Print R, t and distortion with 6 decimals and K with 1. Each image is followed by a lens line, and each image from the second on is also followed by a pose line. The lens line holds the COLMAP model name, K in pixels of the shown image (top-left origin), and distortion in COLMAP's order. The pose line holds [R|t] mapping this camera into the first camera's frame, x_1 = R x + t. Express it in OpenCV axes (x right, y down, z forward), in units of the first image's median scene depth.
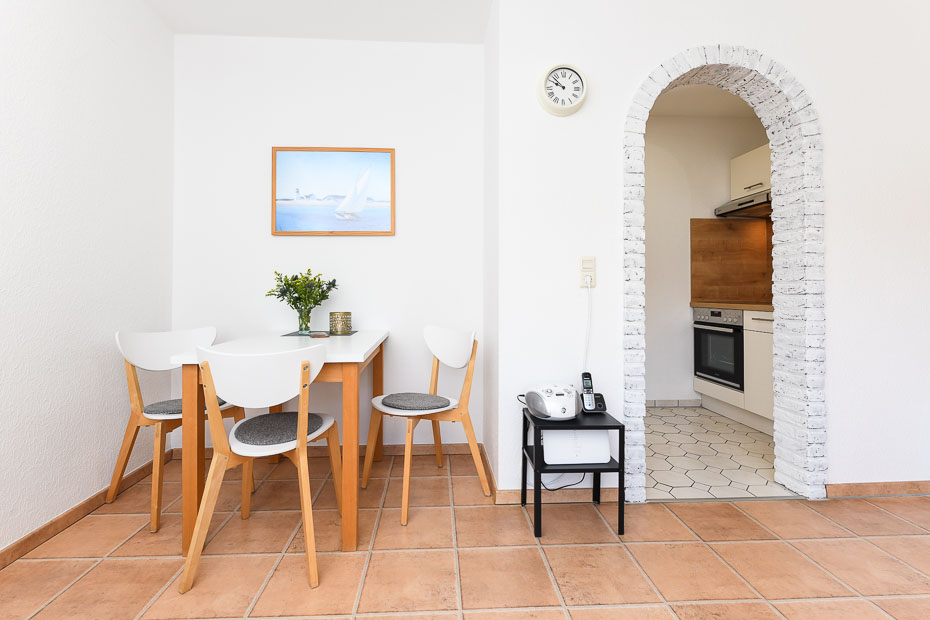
lens RADIAL K [[439.9, 0, 433.8], [0, 439.9, 287.4], [0, 0, 1]] dist [0.003511, -0.004021]
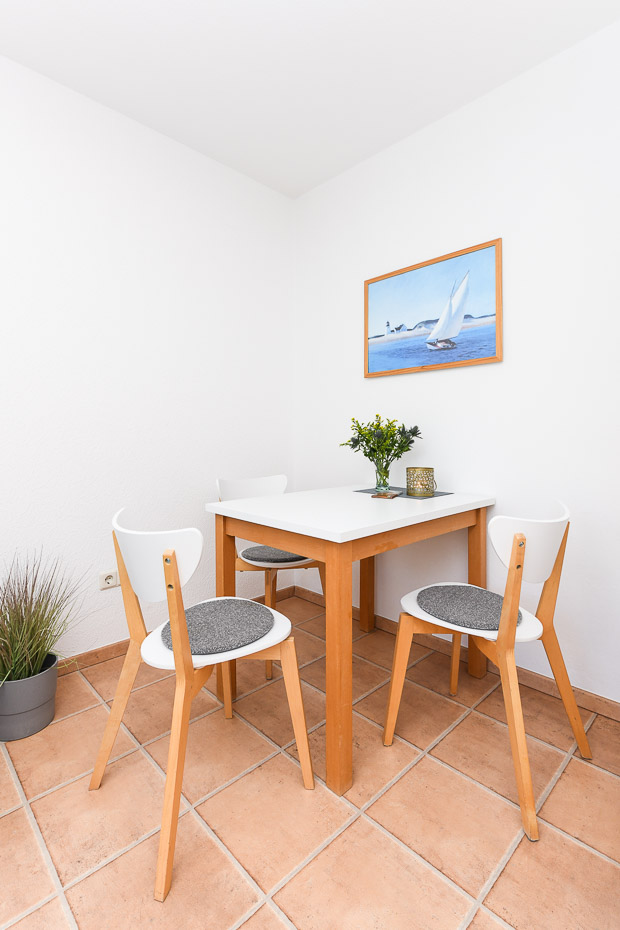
lens RADIAL K [[437.8, 0, 298.4], [0, 437.8, 427.4], [0, 0, 1]] dist [0.002567, 0.000253]
pose [[0.672785, -0.015104, -0.739683, 0.220903], [0.009220, 0.999885, -0.012030, -0.008044], [0.739780, 0.001274, 0.672847, 0.311052]]
